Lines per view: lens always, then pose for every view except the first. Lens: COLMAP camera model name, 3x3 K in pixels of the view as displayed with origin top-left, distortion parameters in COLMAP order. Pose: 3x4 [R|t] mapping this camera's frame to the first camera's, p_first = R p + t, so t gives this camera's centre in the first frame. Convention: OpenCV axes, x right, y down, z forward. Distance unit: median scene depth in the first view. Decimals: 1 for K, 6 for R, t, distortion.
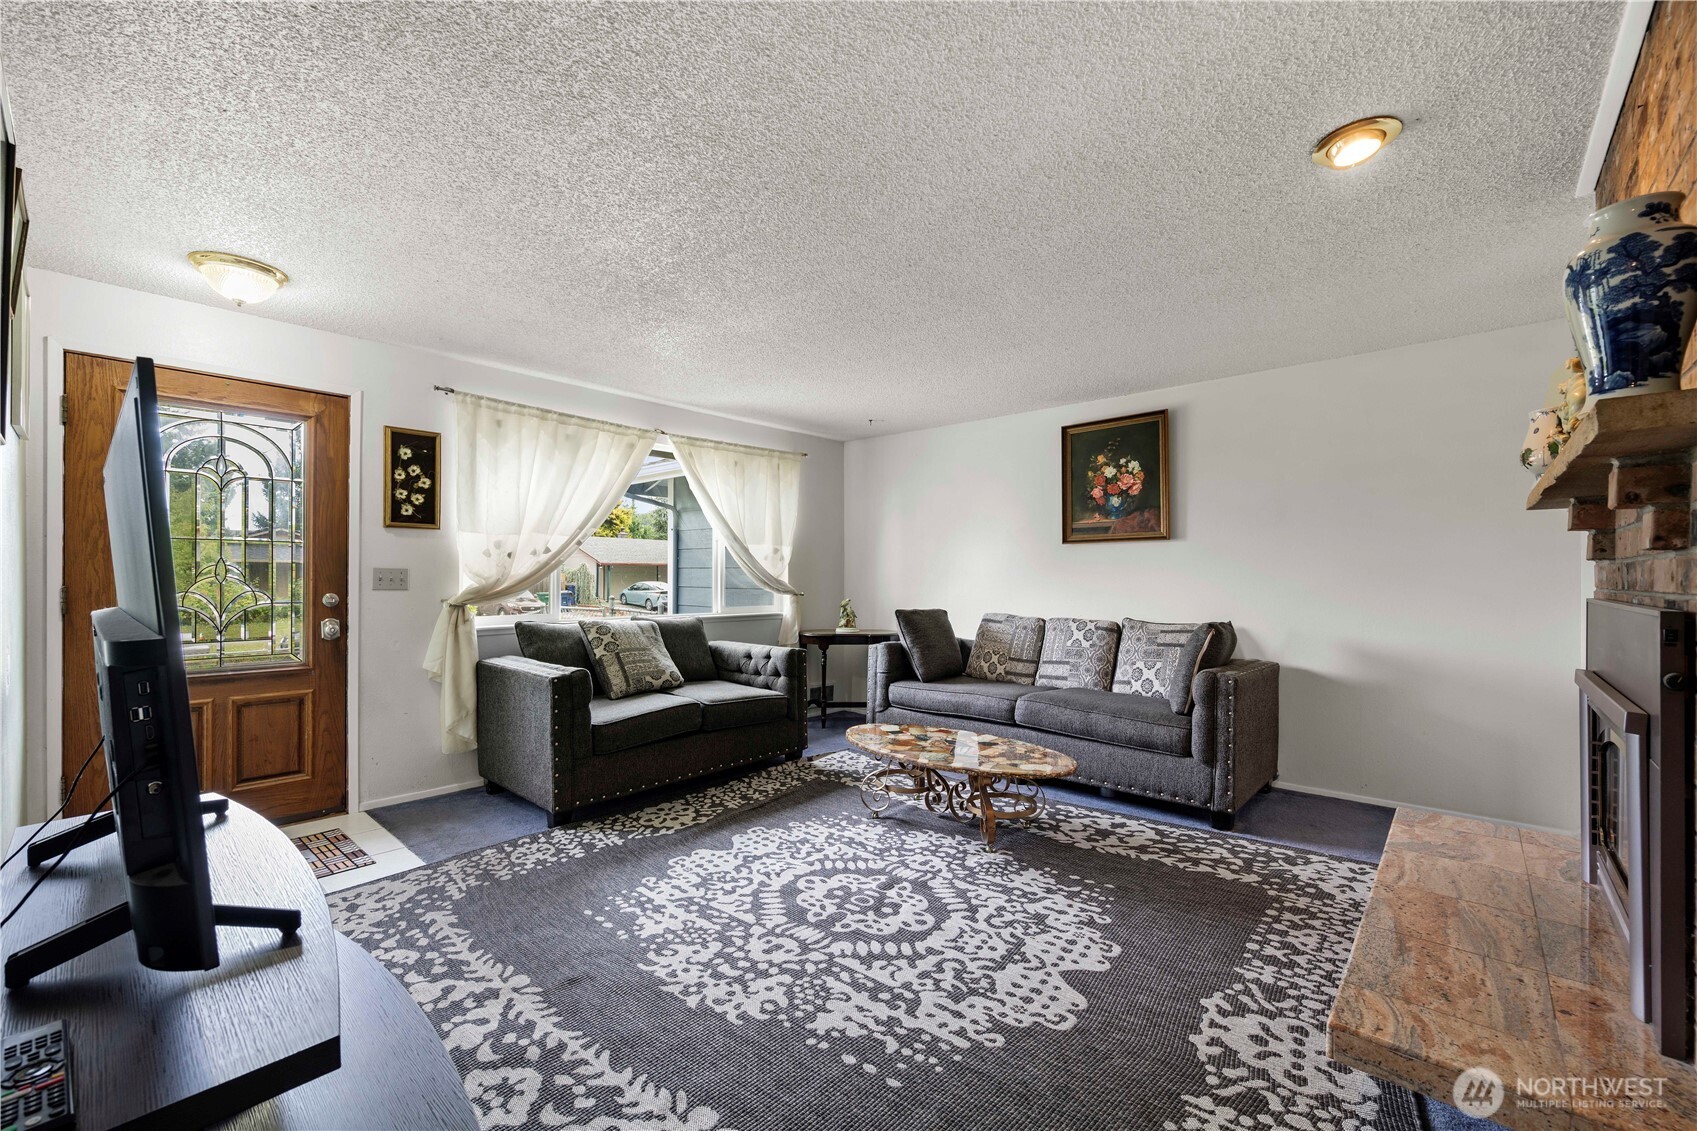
lens RADIAL K [[661.4, 0, 851.1], [0, 661.4, 570.3], [0, 0, 1]] dist [-0.000056, -0.000308]
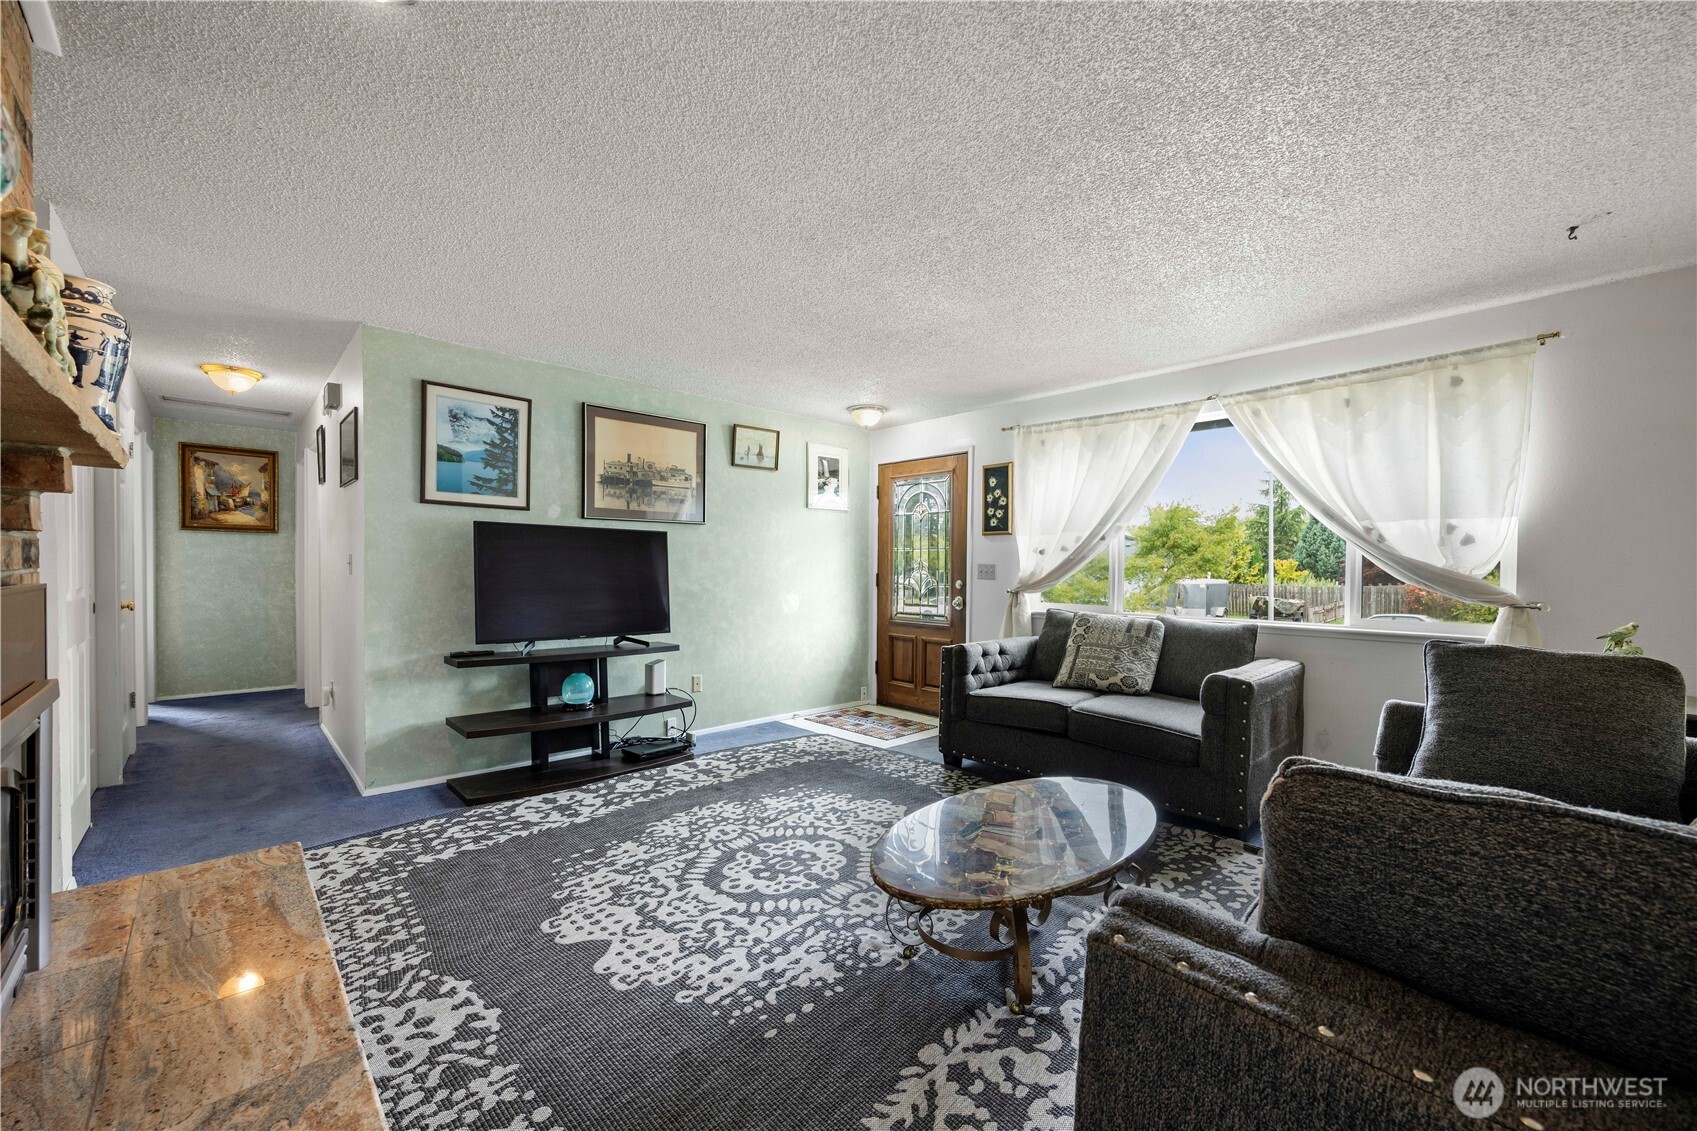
lens RADIAL K [[638.9, 0, 851.7], [0, 638.9, 572.7], [0, 0, 1]] dist [-0.004640, 0.000043]
pose [[-0.033506, 0.003122, -0.999434, 1.254544], [0.000077, 0.999995, 0.003121, 0.020887], [0.999439, 0.000028, -0.033506, 1.354496]]
